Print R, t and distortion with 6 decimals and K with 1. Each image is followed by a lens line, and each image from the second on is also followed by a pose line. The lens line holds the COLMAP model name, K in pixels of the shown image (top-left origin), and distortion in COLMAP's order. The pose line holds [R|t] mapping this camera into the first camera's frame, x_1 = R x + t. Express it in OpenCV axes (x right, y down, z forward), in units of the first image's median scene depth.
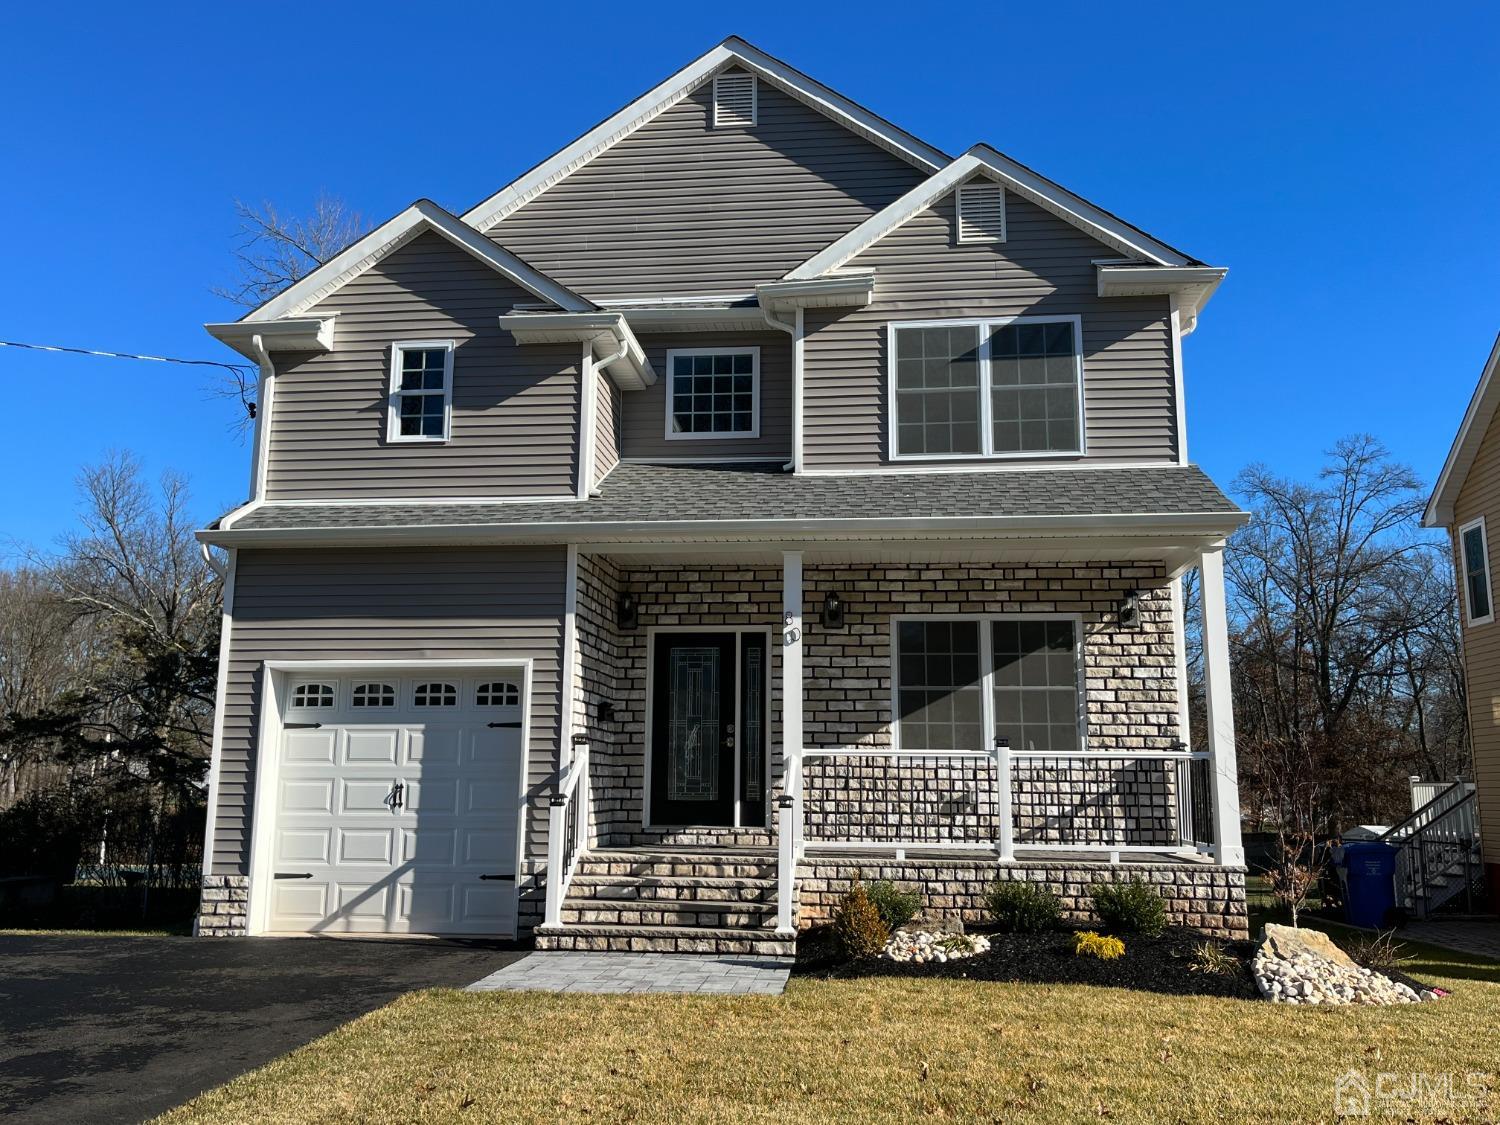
lens RADIAL K [[1249.2, 0, 748.4], [0, 1249.2, 557.4], [0, 0, 1]] dist [0.032939, -0.009597]
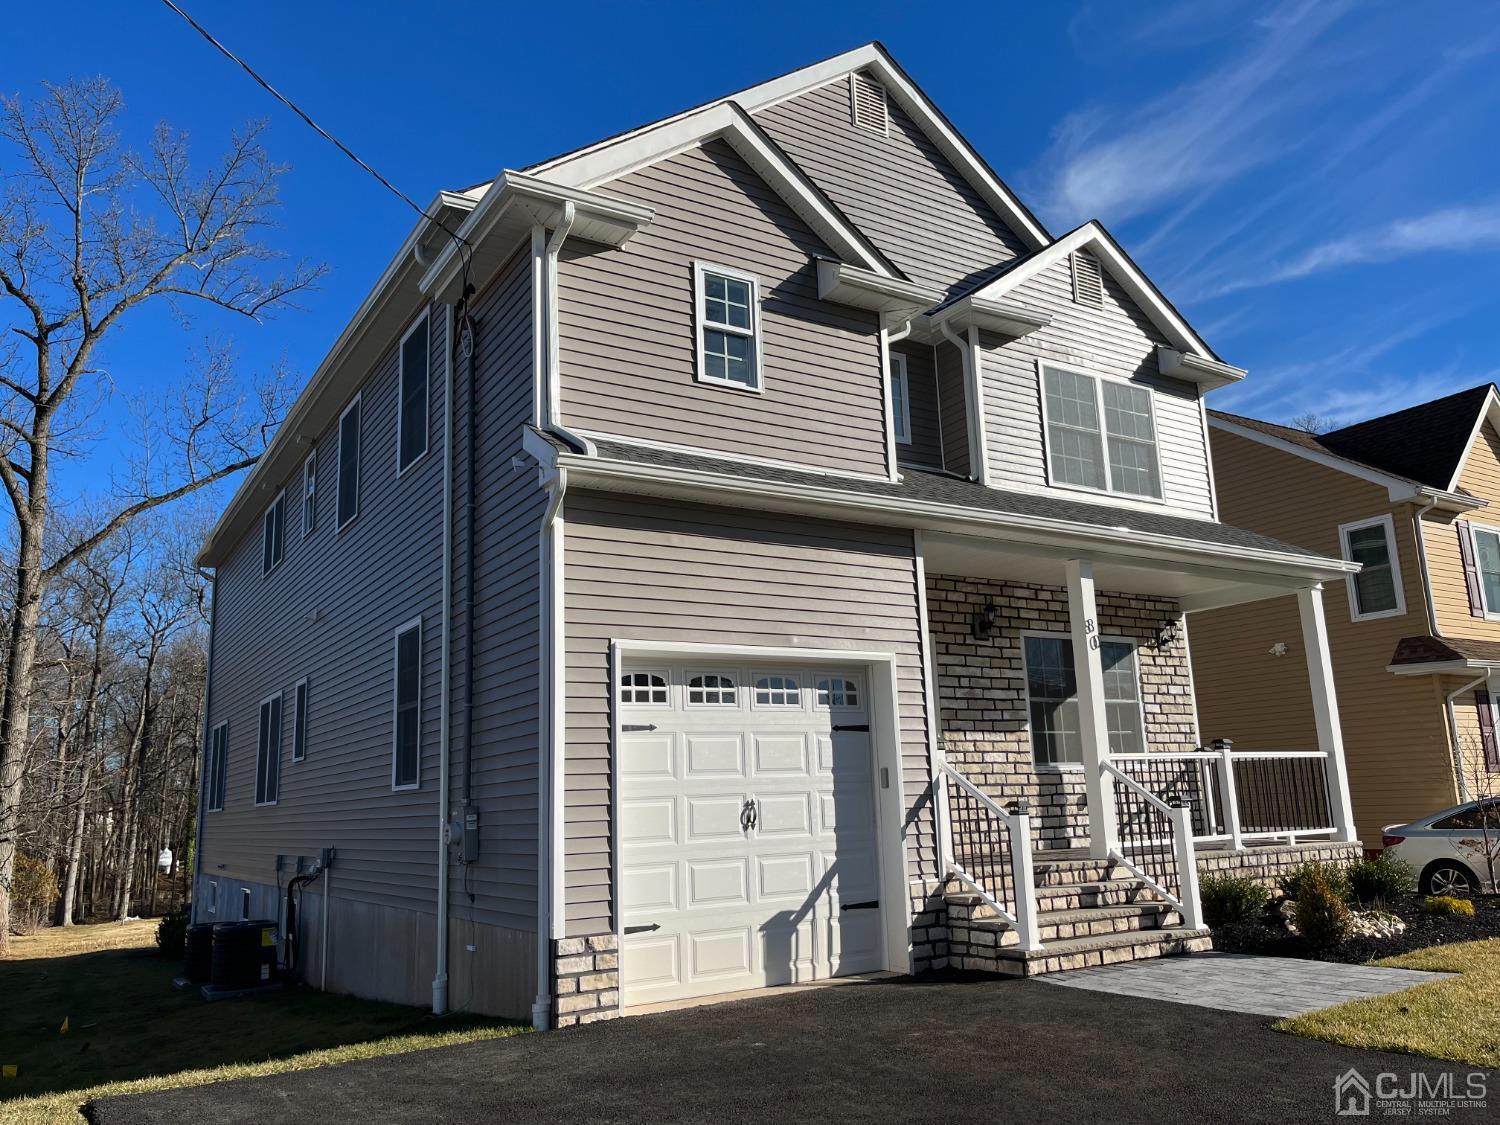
lens RADIAL K [[1146.4, 0, 752.2], [0, 1146.4, 567.4], [0, 0, 1]] dist [0.051407, -0.039356]
pose [[0.780543, 0.091307, 0.618397, -0.701552], [-0.066825, 0.995794, -0.062682, 0.072496], [-0.621519, 0.007602, 0.783362, 0.391770]]
